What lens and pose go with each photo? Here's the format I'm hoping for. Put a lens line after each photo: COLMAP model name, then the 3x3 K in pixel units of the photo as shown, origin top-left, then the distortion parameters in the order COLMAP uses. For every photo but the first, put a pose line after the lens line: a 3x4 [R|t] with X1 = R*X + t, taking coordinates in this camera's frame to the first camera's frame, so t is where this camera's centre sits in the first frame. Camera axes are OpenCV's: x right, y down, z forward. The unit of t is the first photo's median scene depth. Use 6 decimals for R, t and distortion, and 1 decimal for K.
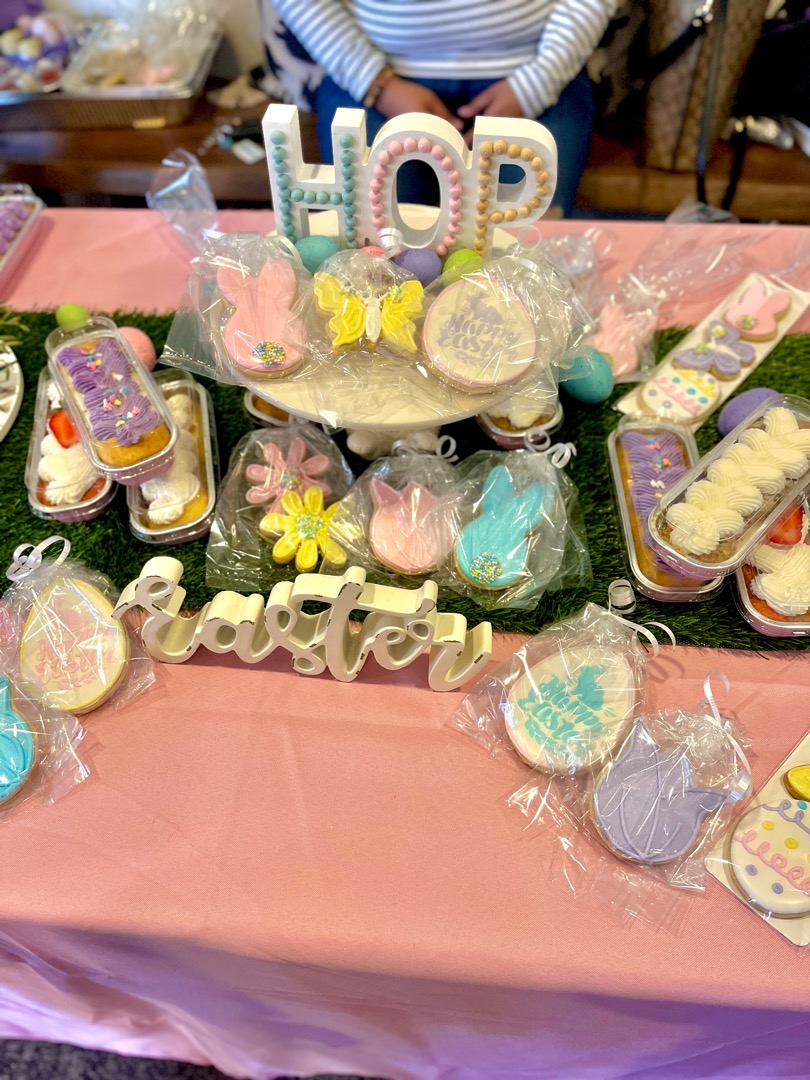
lens RADIAL K [[825.3, 0, 406.4], [0, 825.3, 562.4], [0, 0, 1]] dist [0.038814, -0.069008]
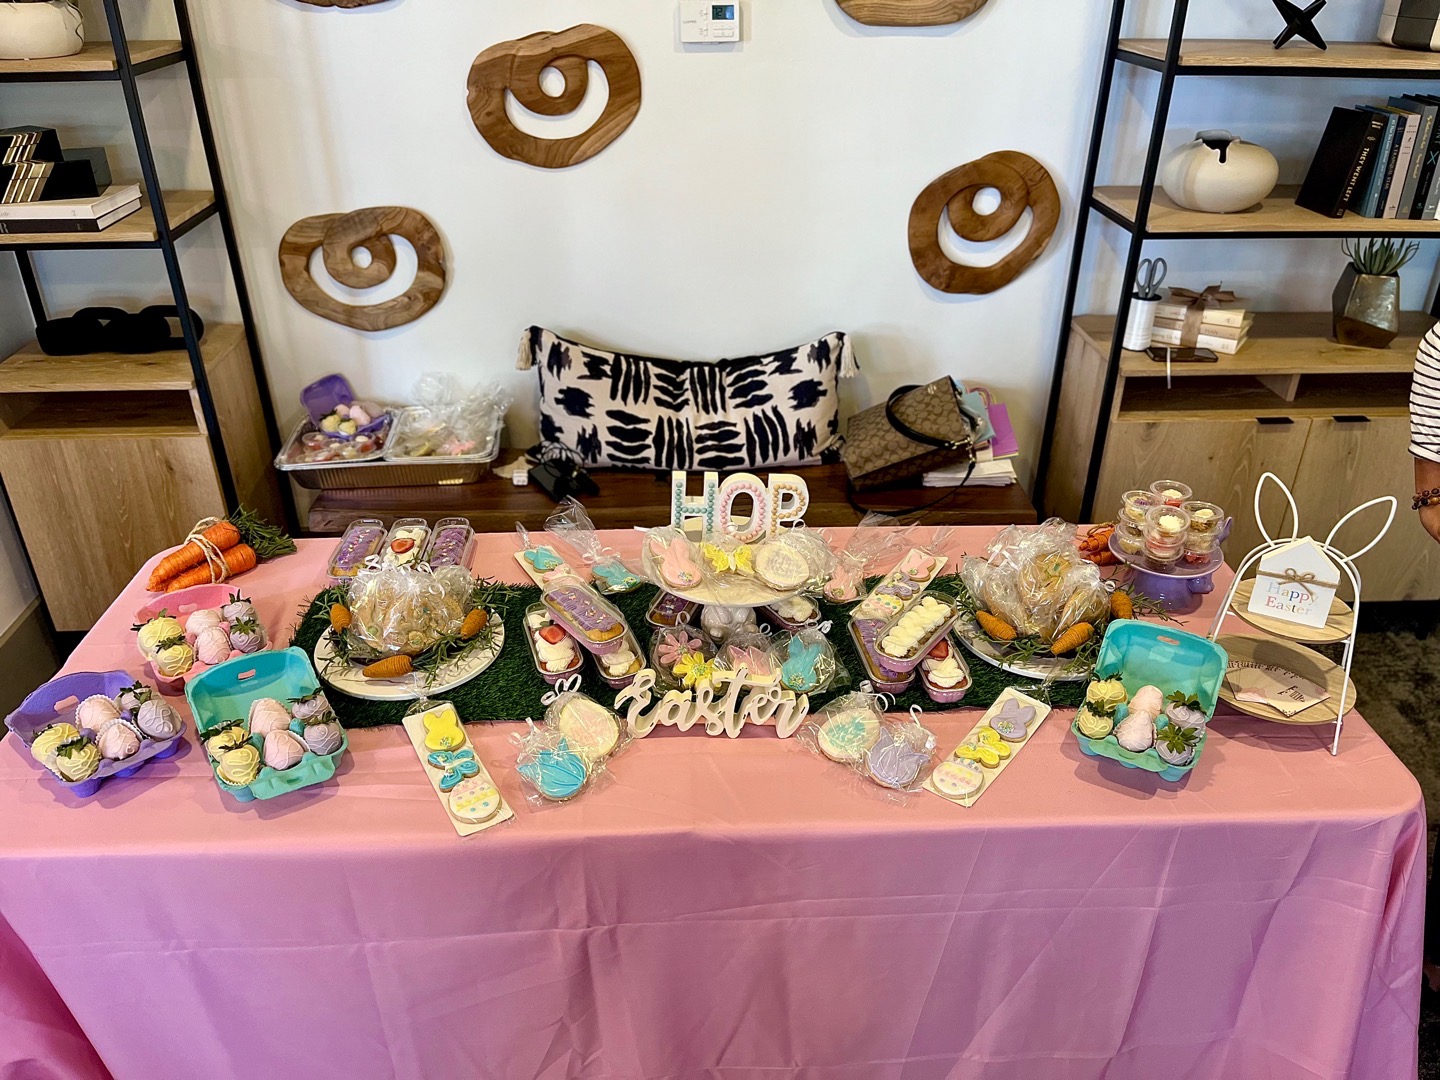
lens RADIAL K [[1100.3, 0, 720.0], [0, 1100.3, 540.0], [0, 0, 1]] dist [0.038814, -0.069008]
pose [[0.987353, -0.035558, 0.154498, -0.452201], [0.096017, 0.909583, -0.404276, 0.708902], [-0.126153, 0.413998, 0.901494, -1.387312]]
